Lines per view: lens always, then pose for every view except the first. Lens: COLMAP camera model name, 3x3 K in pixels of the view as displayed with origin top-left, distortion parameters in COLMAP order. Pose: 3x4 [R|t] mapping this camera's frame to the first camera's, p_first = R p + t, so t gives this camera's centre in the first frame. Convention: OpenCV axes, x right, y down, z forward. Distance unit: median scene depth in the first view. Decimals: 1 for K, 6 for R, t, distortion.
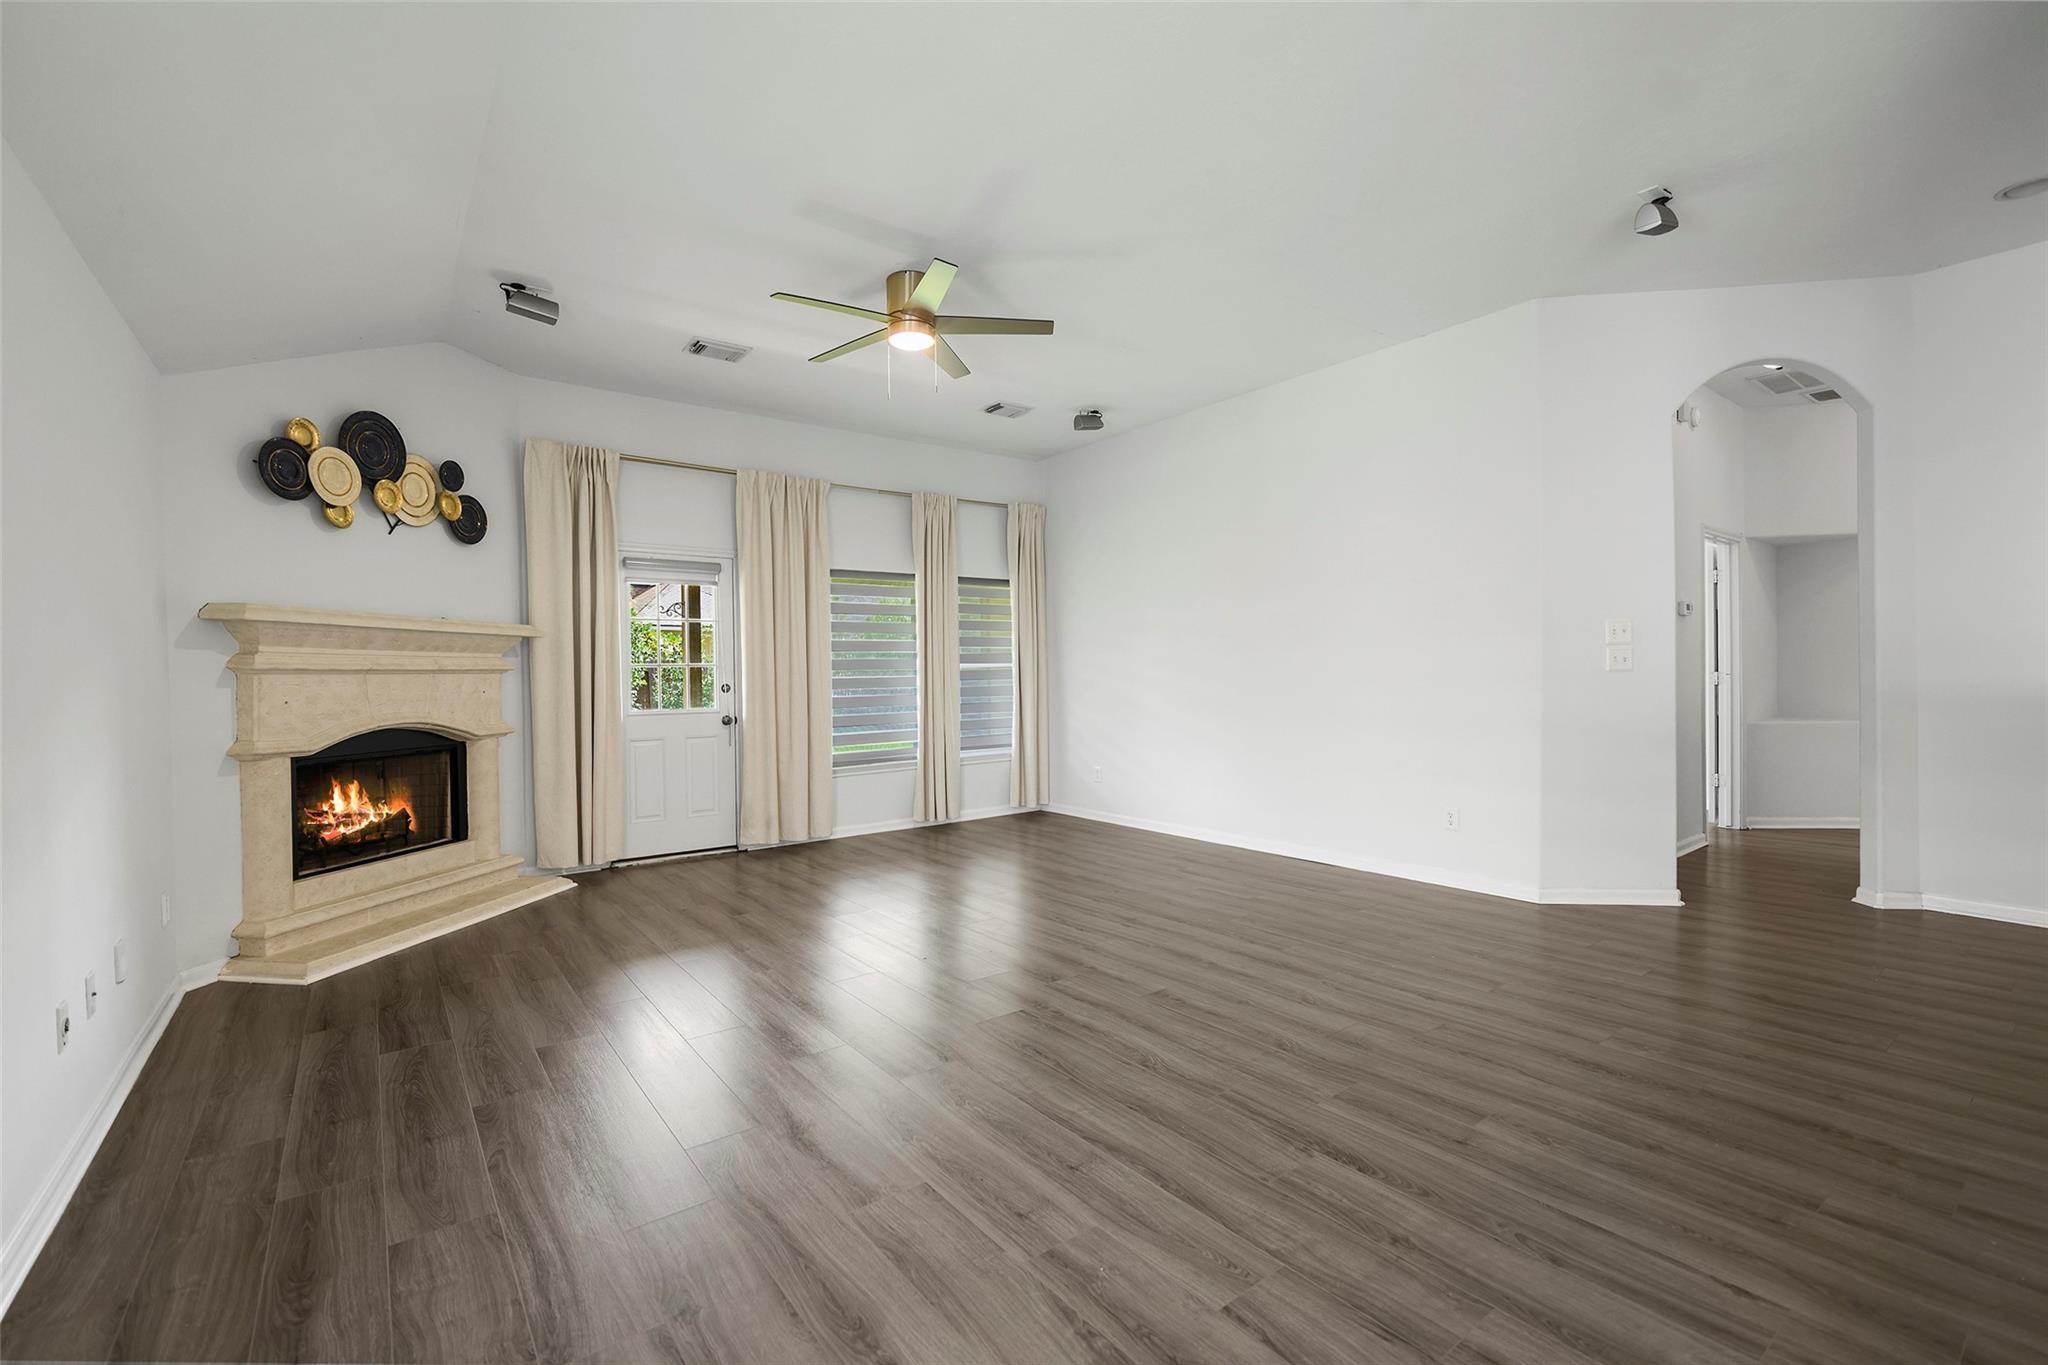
lens RADIAL K [[880.4, 0, 1024.0], [0, 880.4, 682.5], [0, 0, 1]] dist [-0.005527, -0.000199]
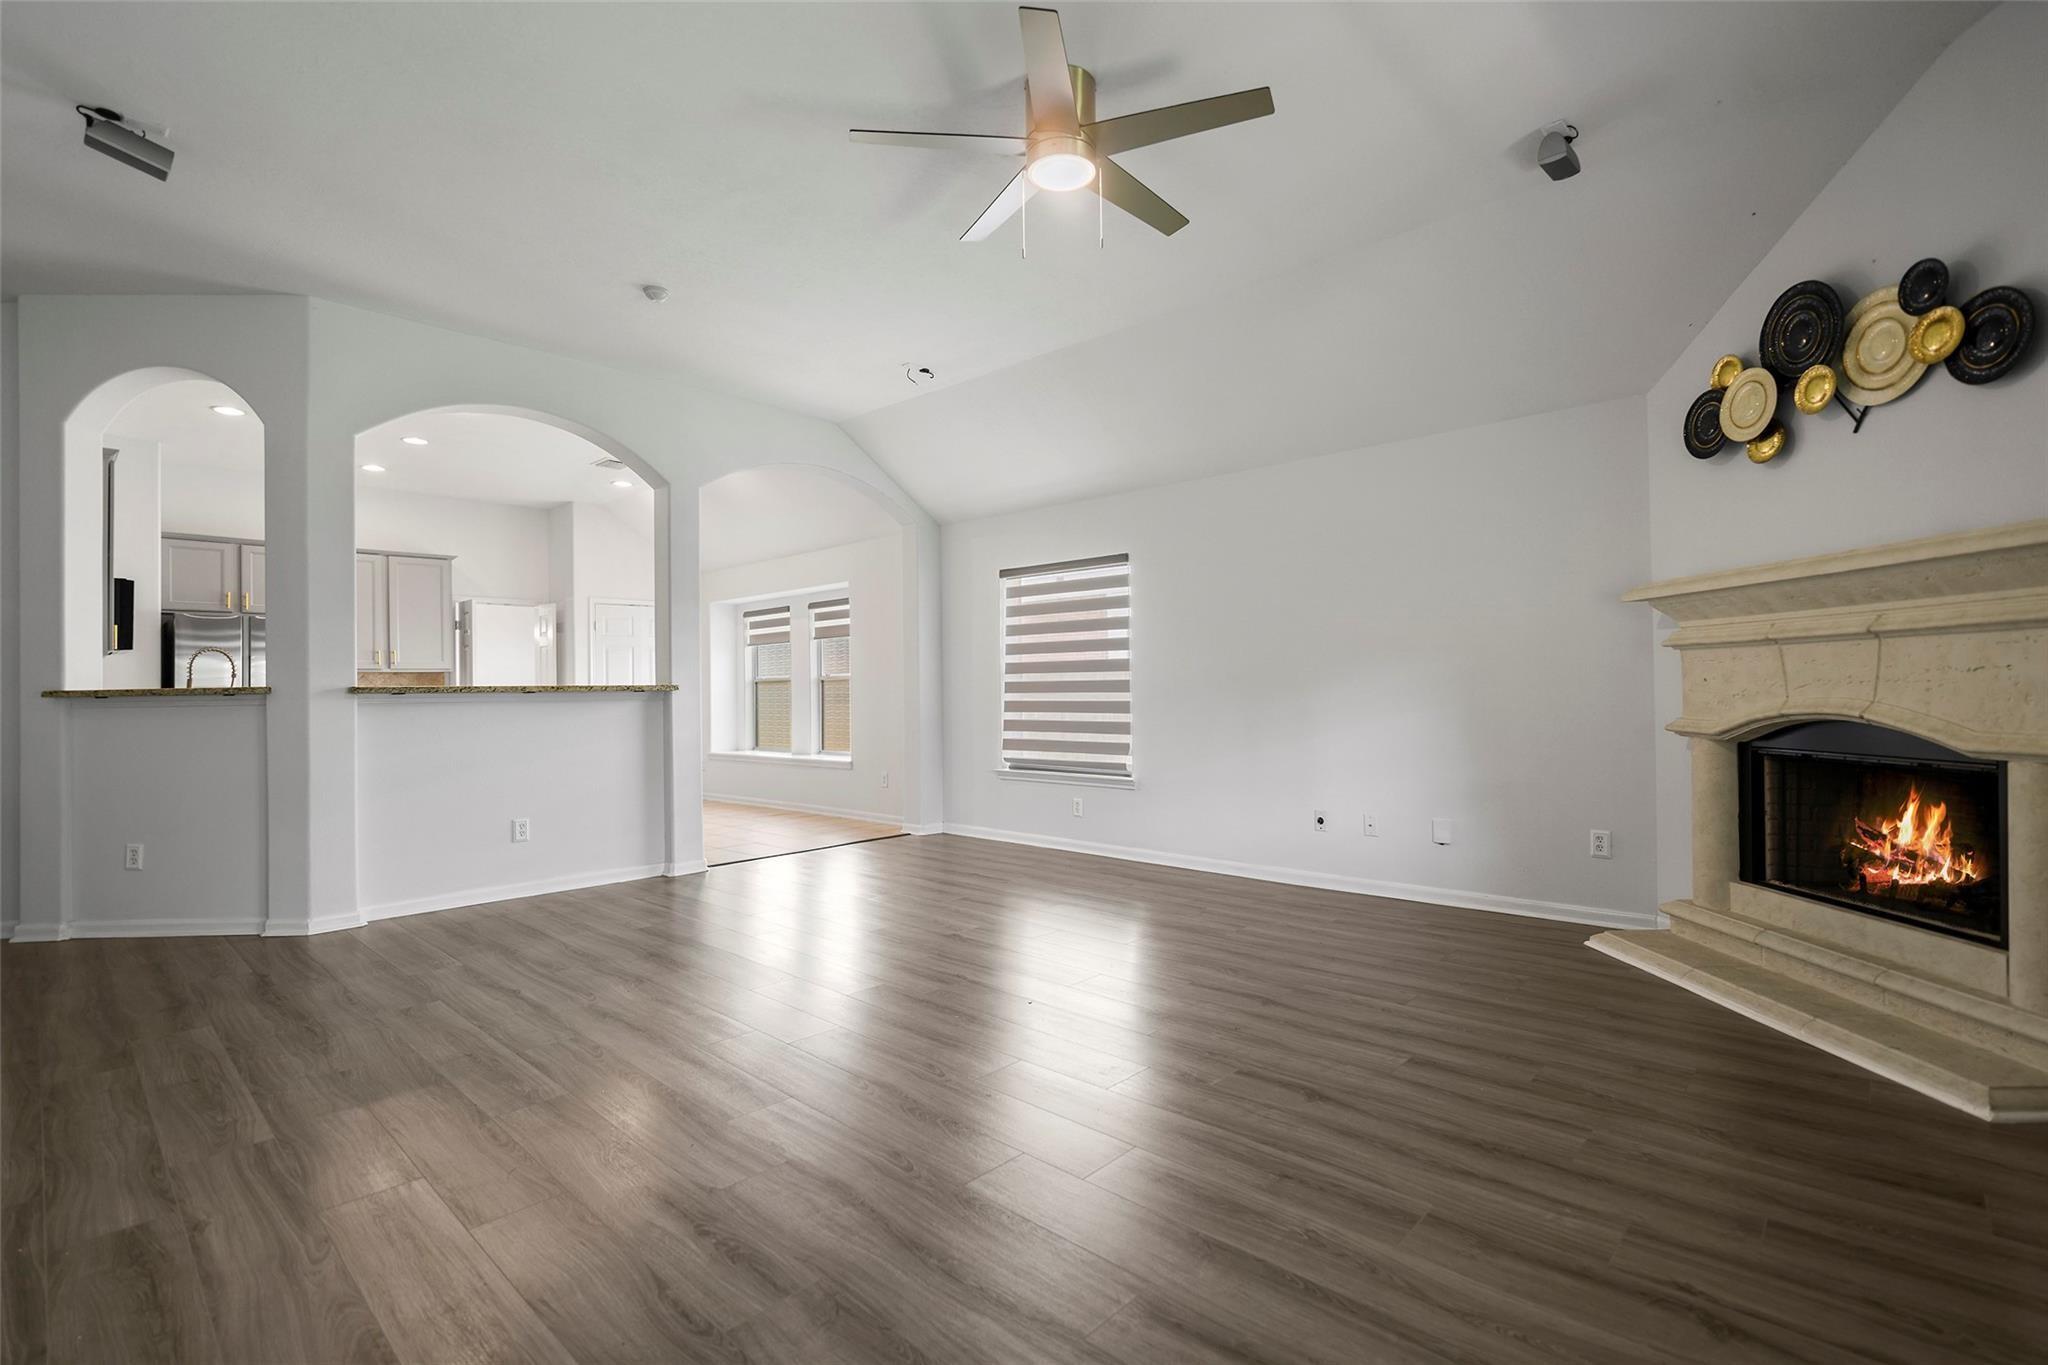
lens RADIAL K [[936.4, 0, 1024.0], [0, 936.4, 682.5], [0, 0, 1]] dist [-0.001527, 0.000044]
pose [[-0.985615, 0.027126, -0.166813, 0.029719], [0.027110, 0.999630, 0.002374, 0.003472], [0.166815, -0.002183, -0.985986, 1.613796]]
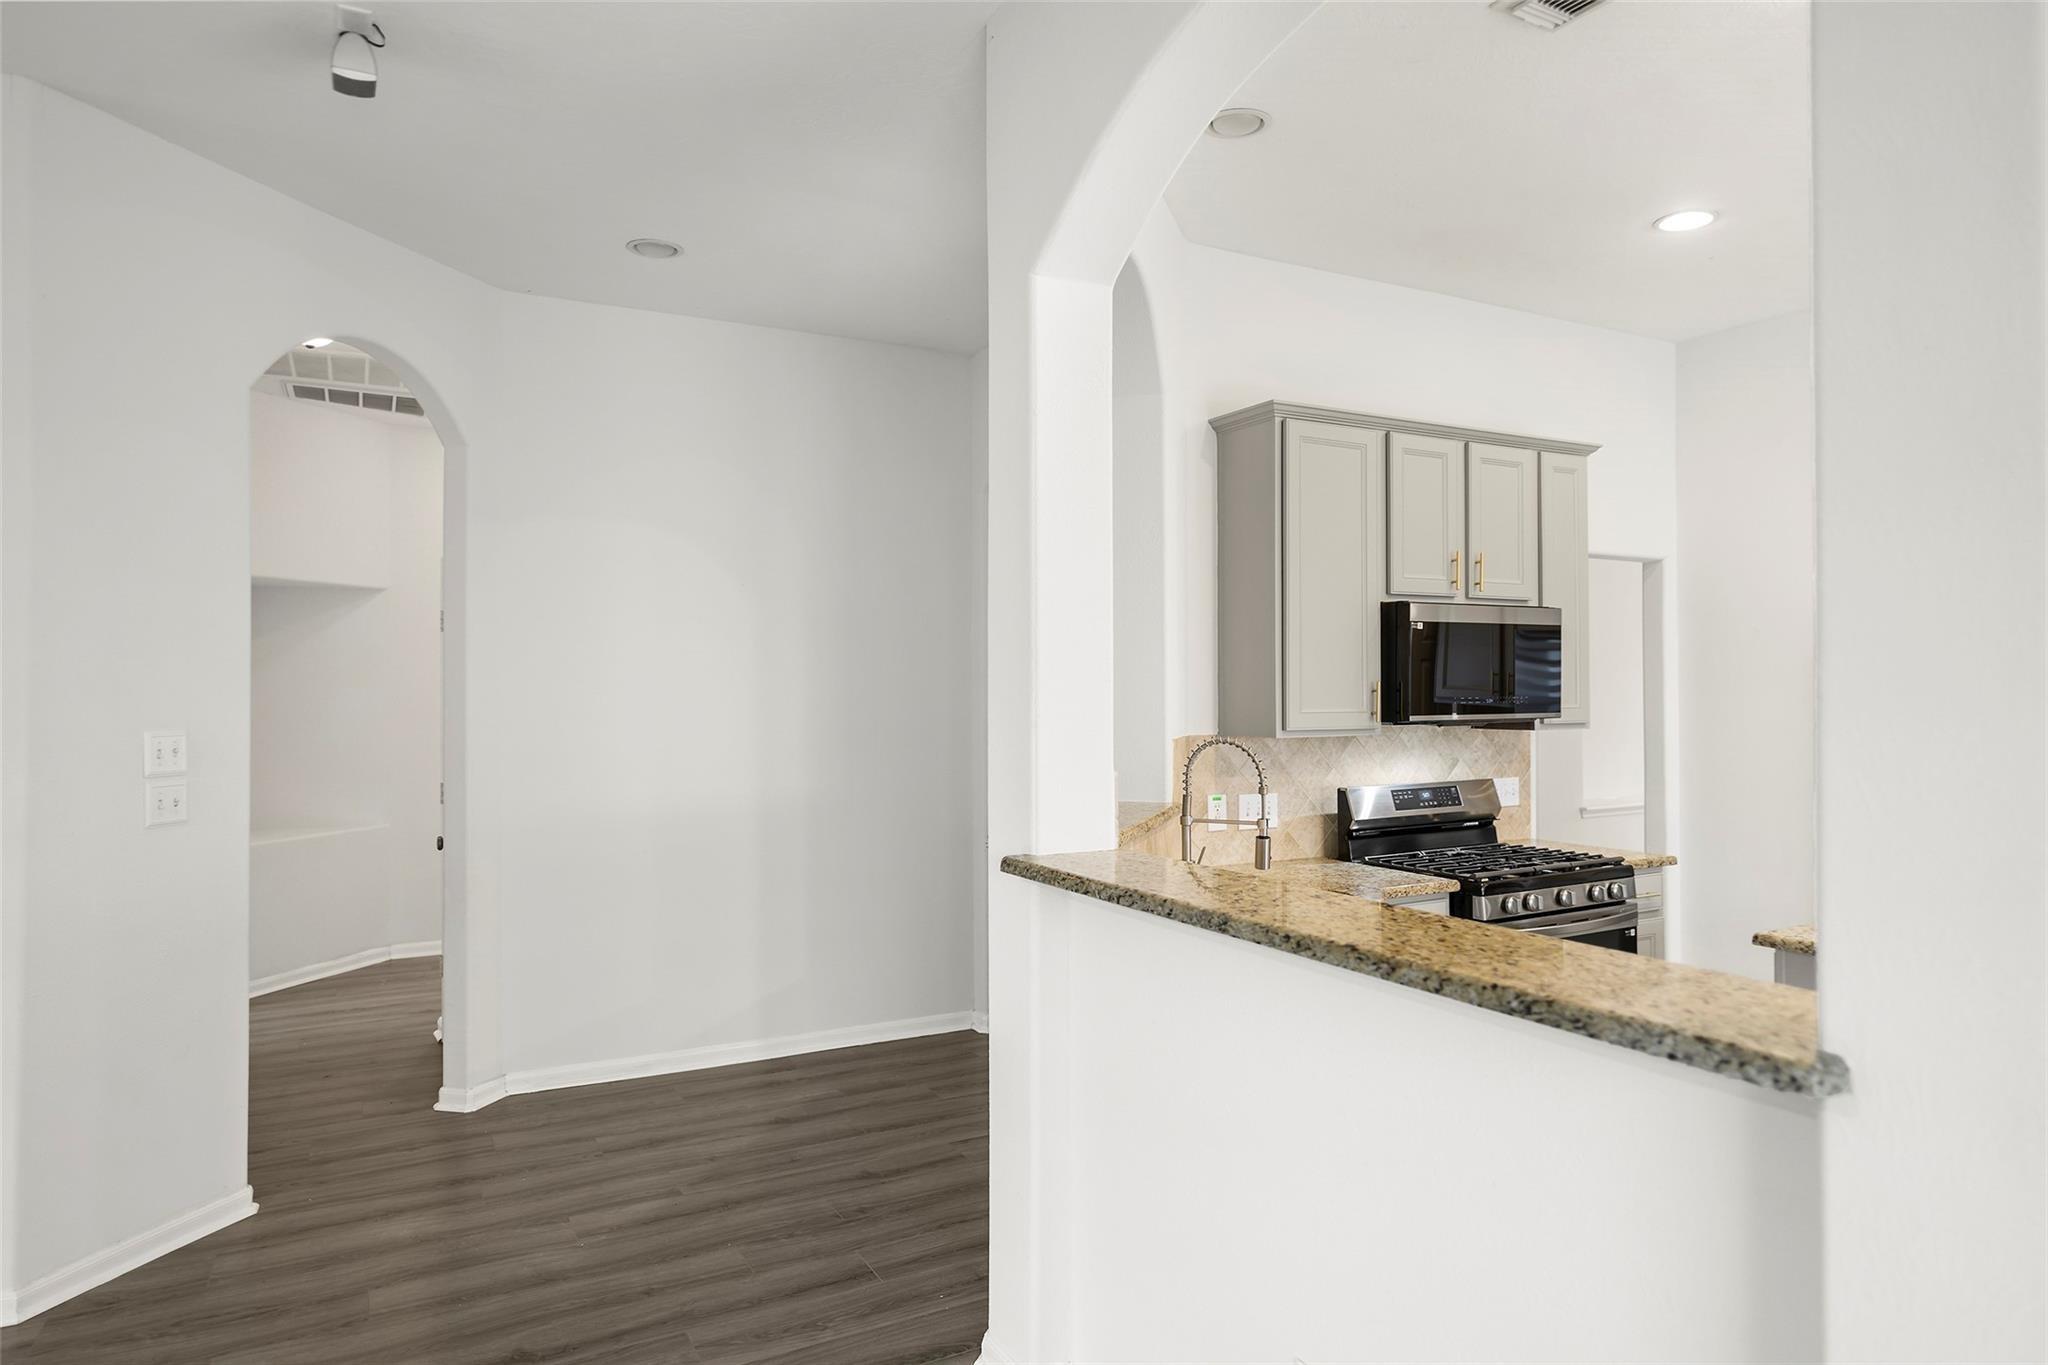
lens RADIAL K [[1236.3, 0, 1026.7], [0, 1236.3, 673.3], [0, 0, 1]] dist [-0.005021, 0.000168]
pose [[0.151491, 0.021817, 0.988218, -0.004860], [0.009628, 0.999676, -0.023546, -0.085932], [-0.988412, 0.013081, 0.151231, 0.356826]]
